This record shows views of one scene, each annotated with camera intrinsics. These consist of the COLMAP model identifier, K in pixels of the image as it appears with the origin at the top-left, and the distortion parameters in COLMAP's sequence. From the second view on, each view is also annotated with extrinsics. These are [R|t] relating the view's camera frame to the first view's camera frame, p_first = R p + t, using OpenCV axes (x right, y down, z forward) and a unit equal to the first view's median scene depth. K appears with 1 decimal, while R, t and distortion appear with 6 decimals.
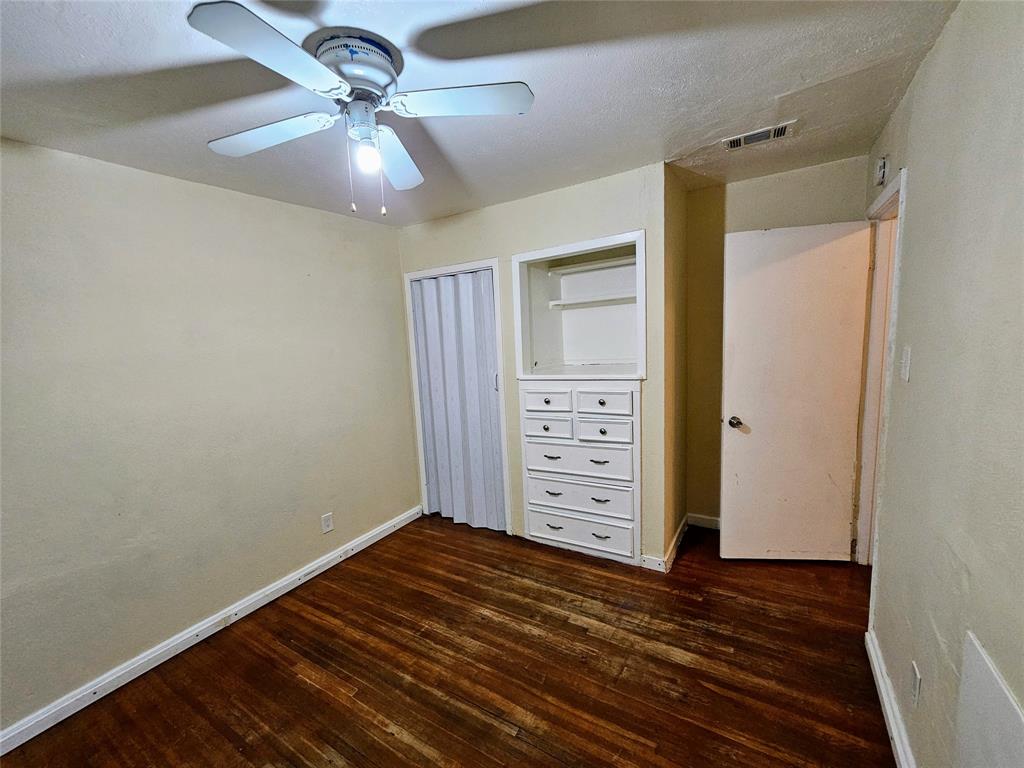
lens RADIAL K [[422.3, 0, 486.8], [0, 422.3, 388.7], [0, 0, 1]] dist [0.000769, 0.000126]
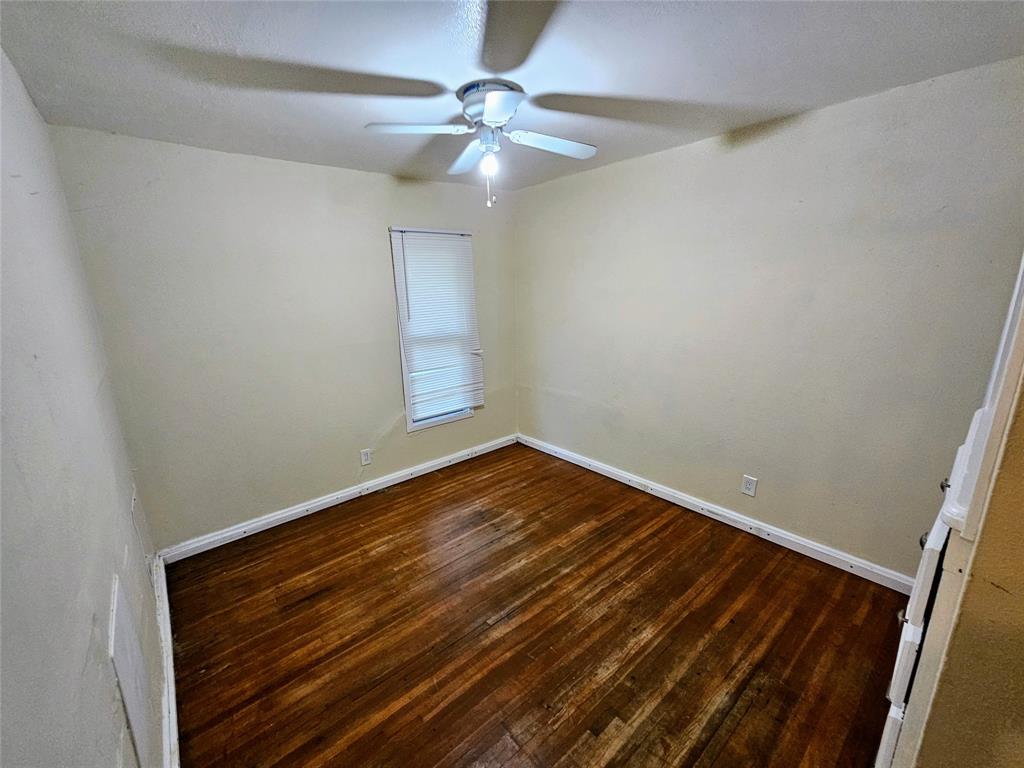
lens RADIAL K [[422.3, 0, 509.9], [0, 422.3, 386.2], [0, 0, 1]] dist [0.000769, 0.000126]
pose [[-0.265154, 0.286417, -0.920684, 0.766513], [-0.092794, 0.942850, 0.320037, -0.184820], [0.959731, 0.170293, -0.223422, 0.940562]]
